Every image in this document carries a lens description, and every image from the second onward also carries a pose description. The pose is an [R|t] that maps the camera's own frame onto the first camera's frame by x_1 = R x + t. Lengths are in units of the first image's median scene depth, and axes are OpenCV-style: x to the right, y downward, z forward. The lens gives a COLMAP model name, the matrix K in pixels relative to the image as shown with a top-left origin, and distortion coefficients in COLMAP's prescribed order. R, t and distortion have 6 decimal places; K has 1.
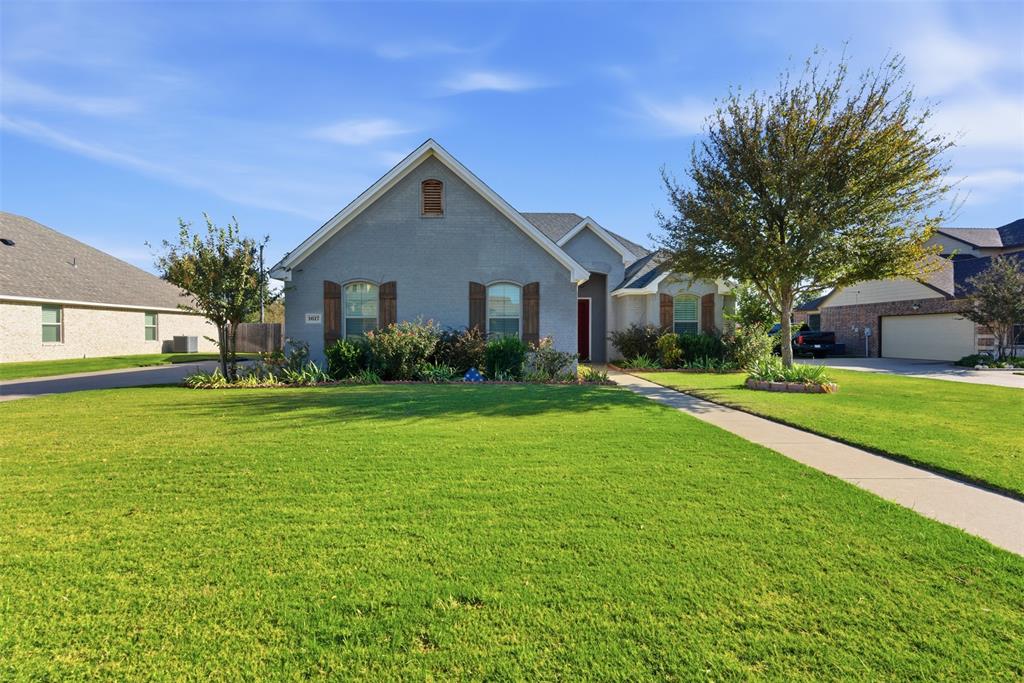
lens RADIAL K [[466.4, 0, 513.4], [0, 466.4, 342.5], [0, 0, 1]] dist [0.009549, -0.004220]
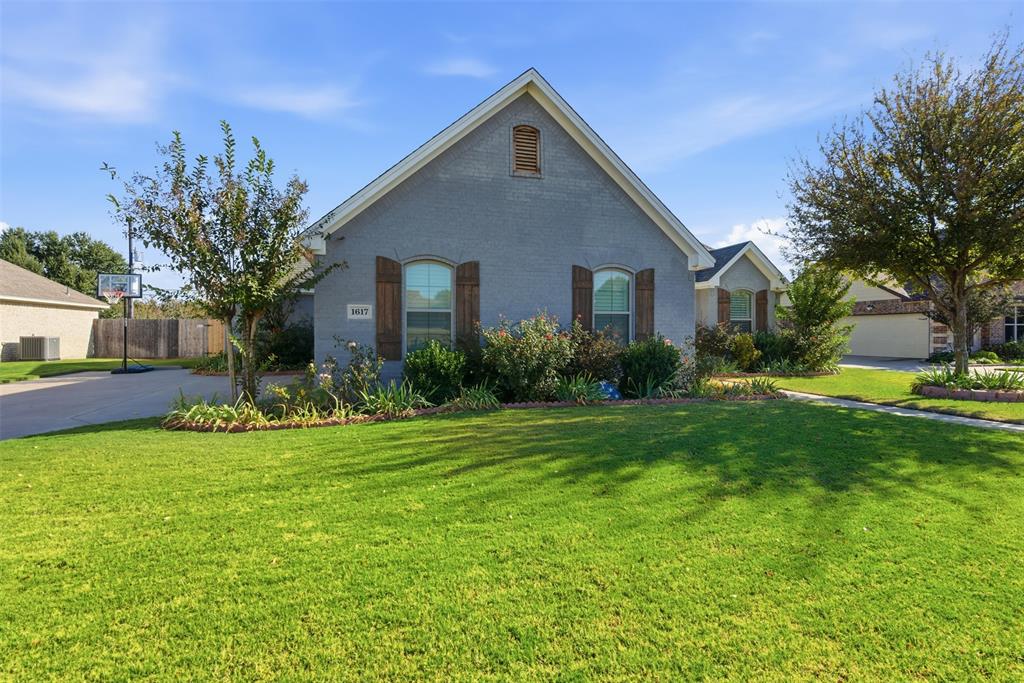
lens RADIAL K [[466.4, 0, 512.1], [0, 466.4, 336.1], [0, 0, 1]] dist [0.009549, -0.004220]
pose [[0.969661, -0.002835, 0.244435, -0.376118], [0.005323, 0.999941, -0.009520, -0.008363], [-0.244394, 0.010532, 0.969619, 0.290994]]
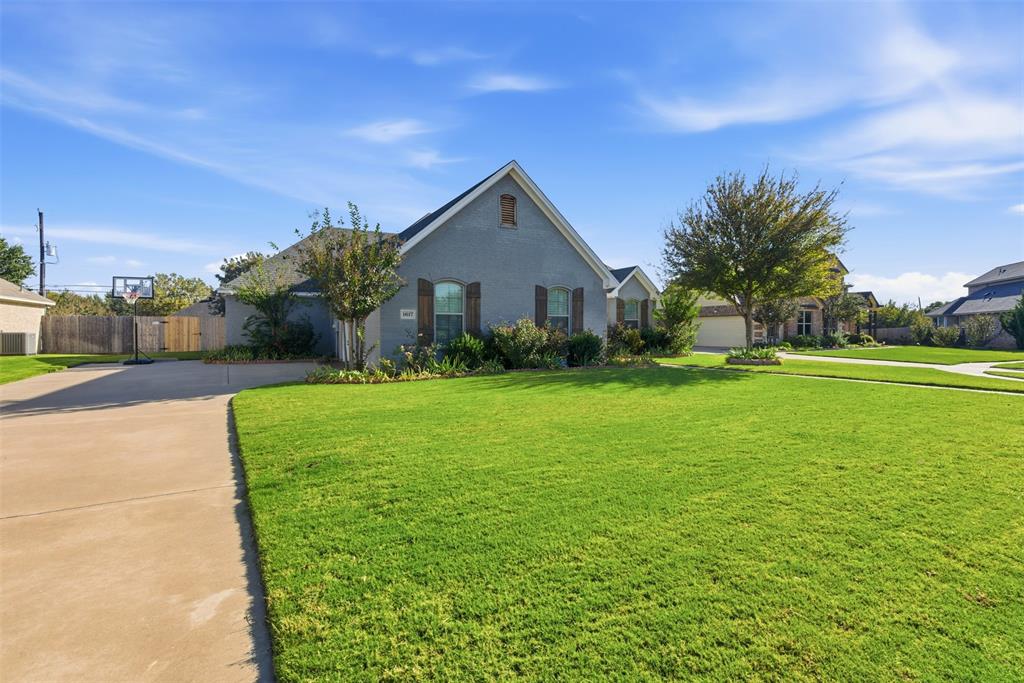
lens RADIAL K [[466.4, 0, 510.7], [0, 466.4, 341.6], [0, 0, 1]] dist [0.009549, -0.004220]
pose [[0.893749, -0.012295, 0.448399, -0.684326], [0.009312, 0.999917, 0.008857, 0.002472], [-0.448471, -0.003740, 0.893789, -0.029819]]
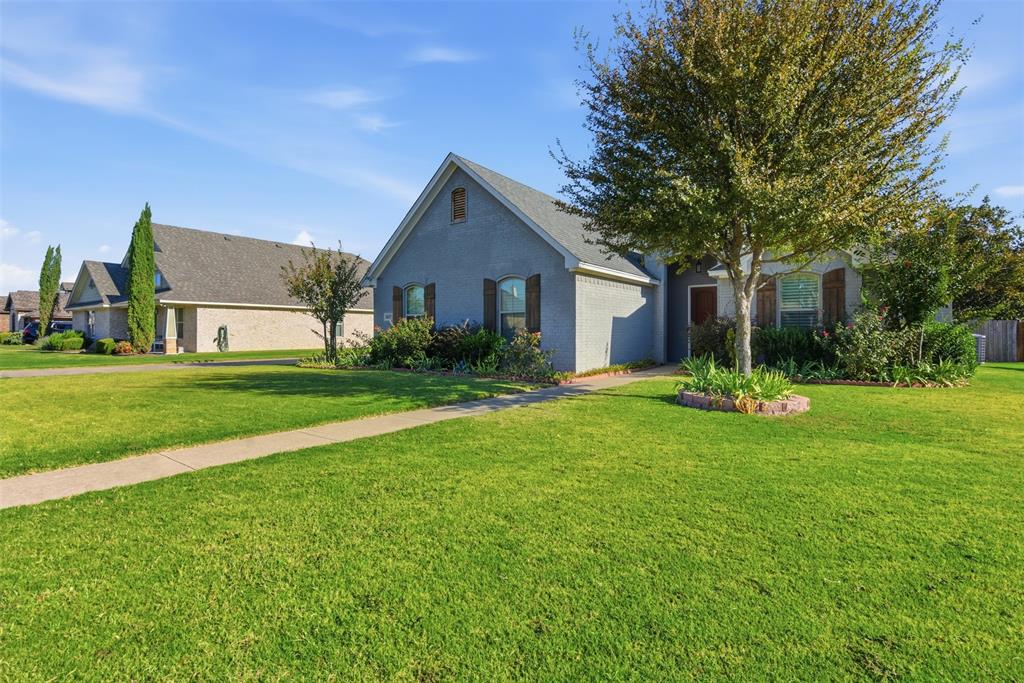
lens RADIAL K [[466.4, 0, 515.6], [0, 466.4, 338.1], [0, 0, 1]] dist [0.009549, -0.004220]
pose [[0.795655, 0.006662, -0.605714, 0.600327], [-0.009651, 0.999952, -0.001679, 0.004897], [0.605673, 0.007181, 0.795681, 0.208026]]
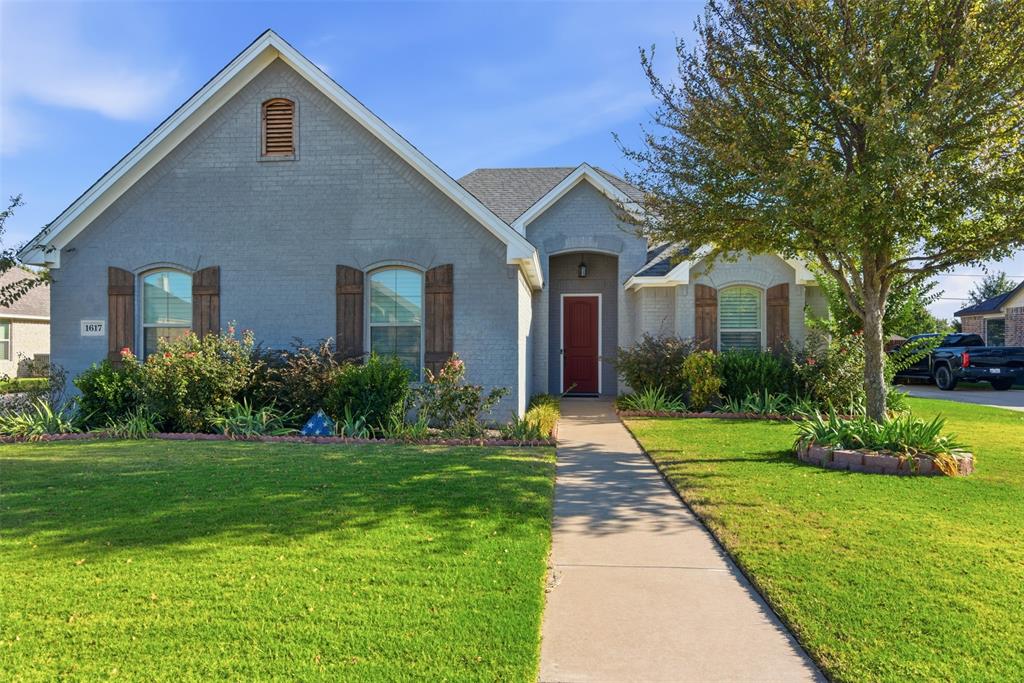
lens RADIAL K [[633.5, 0, 513.9], [0, 633.5, 348.3], [0, 0, 1]] dist [-0.007329, -0.000713]
pose [[0.994920, -0.000533, -0.100667, 0.212812], [-0.001493, 0.999798, -0.020045, -0.007928], [0.100657, 0.020093, 0.994718, 0.219206]]
